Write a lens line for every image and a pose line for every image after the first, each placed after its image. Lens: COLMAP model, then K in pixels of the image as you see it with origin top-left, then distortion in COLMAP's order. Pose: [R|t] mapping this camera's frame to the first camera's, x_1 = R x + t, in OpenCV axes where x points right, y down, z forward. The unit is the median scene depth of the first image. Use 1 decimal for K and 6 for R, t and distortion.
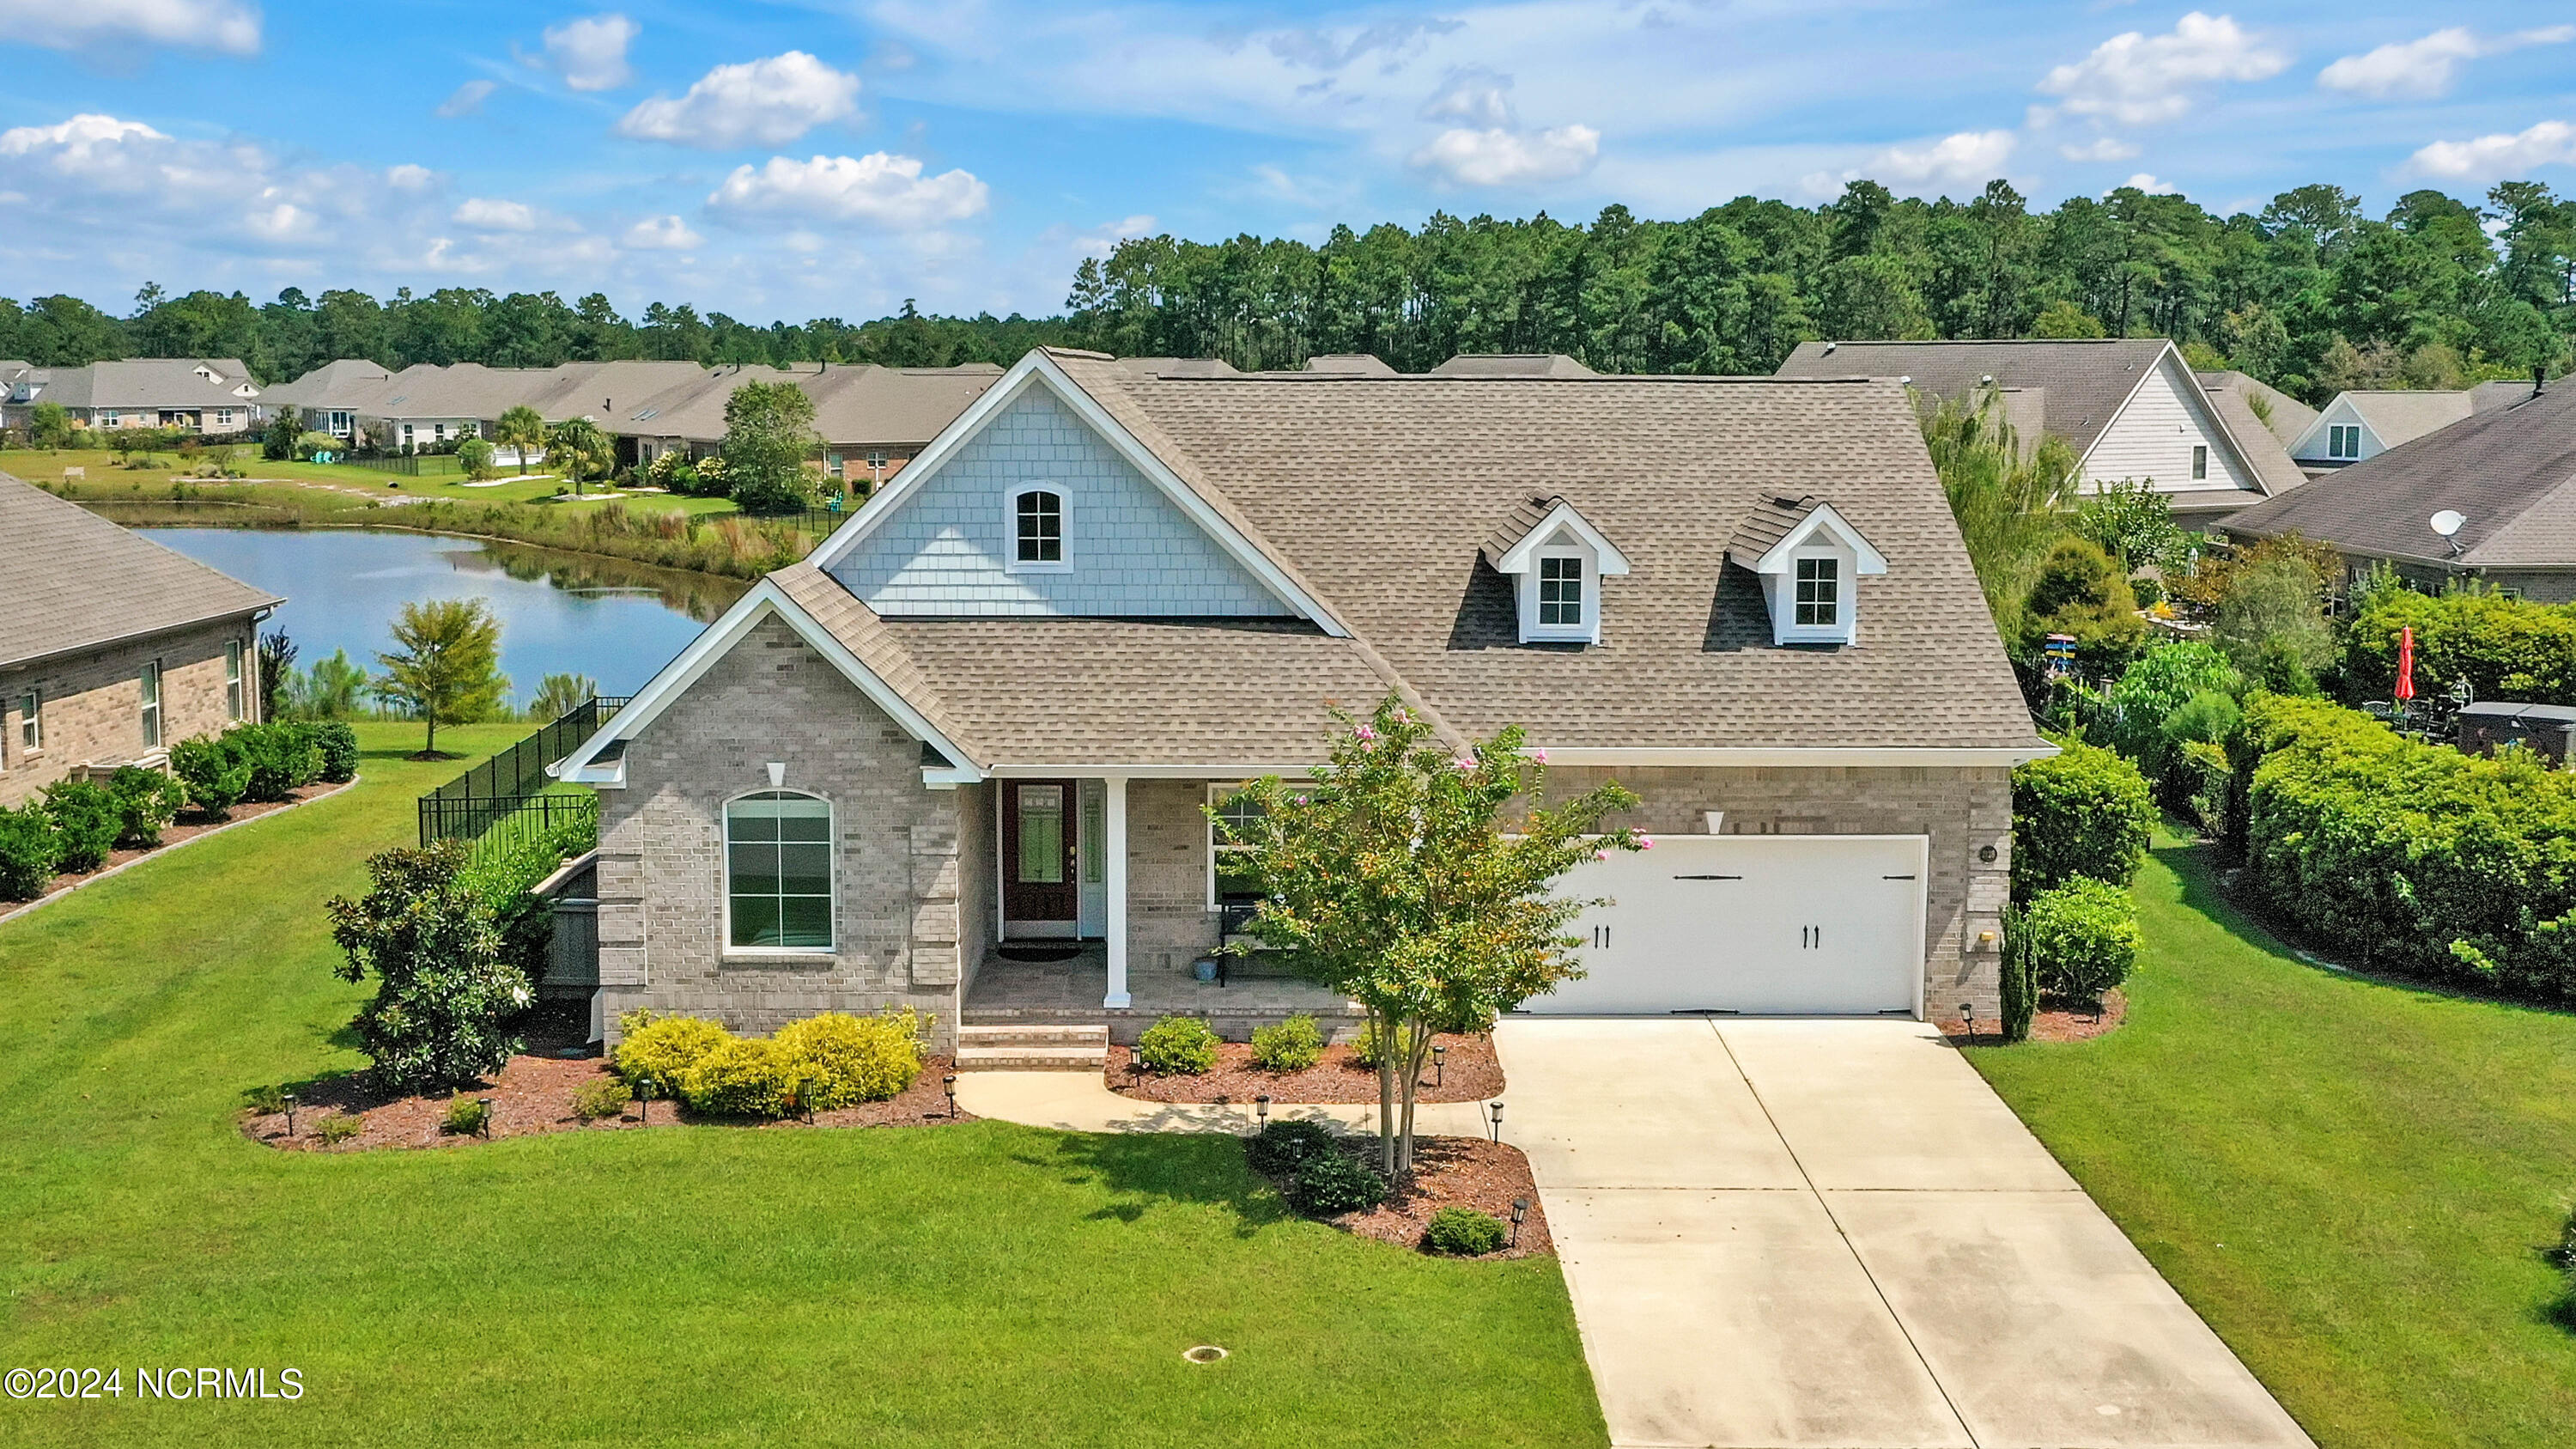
lens RADIAL K [[2691.0, 0, 1269.1], [0, 2691.0, 882.6], [0, 0, 1]] dist [0.001982, 0.000000]
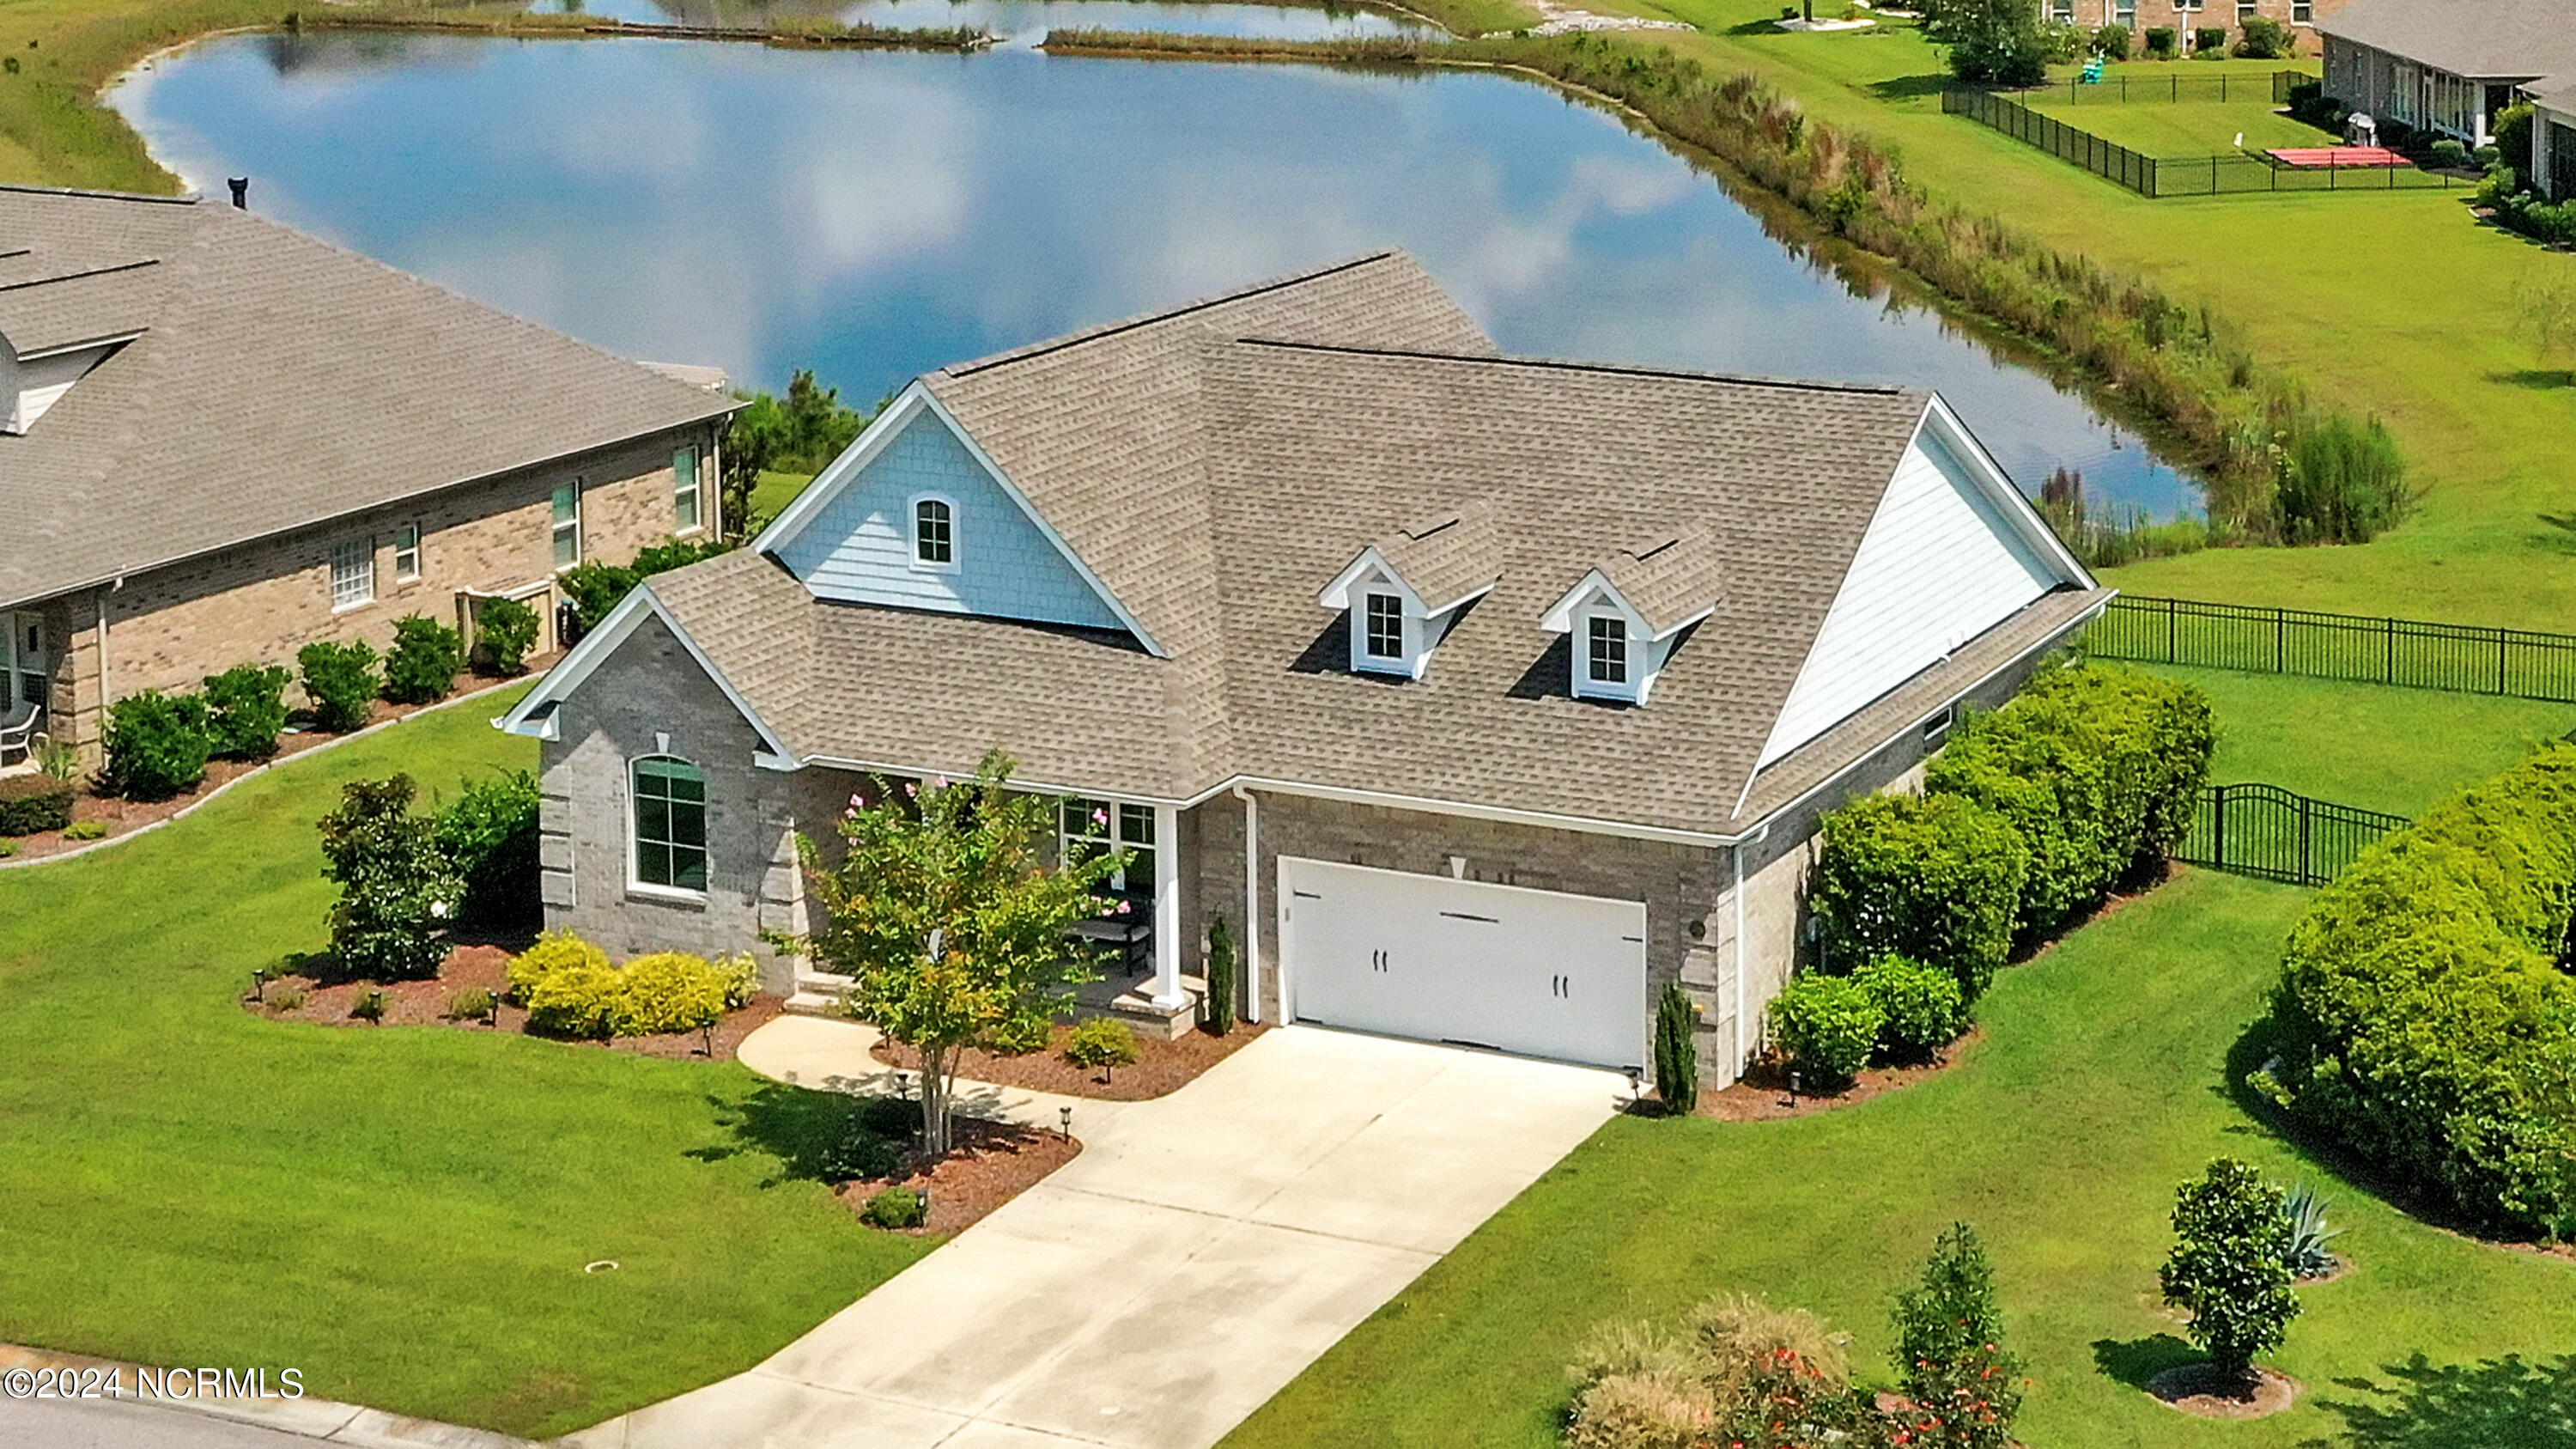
lens RADIAL K [[4389.9, 0, 1287.7], [0, 4389.9, 721.5], [0, 0, 1]] dist [-0.026225, 0.000000]
pose [[0.895739, 0.099047, -0.433407, 0.844999], [-0.077444, 0.994725, 0.067268, -0.189558], [0.437784, -0.026690, 0.898684, -0.566328]]
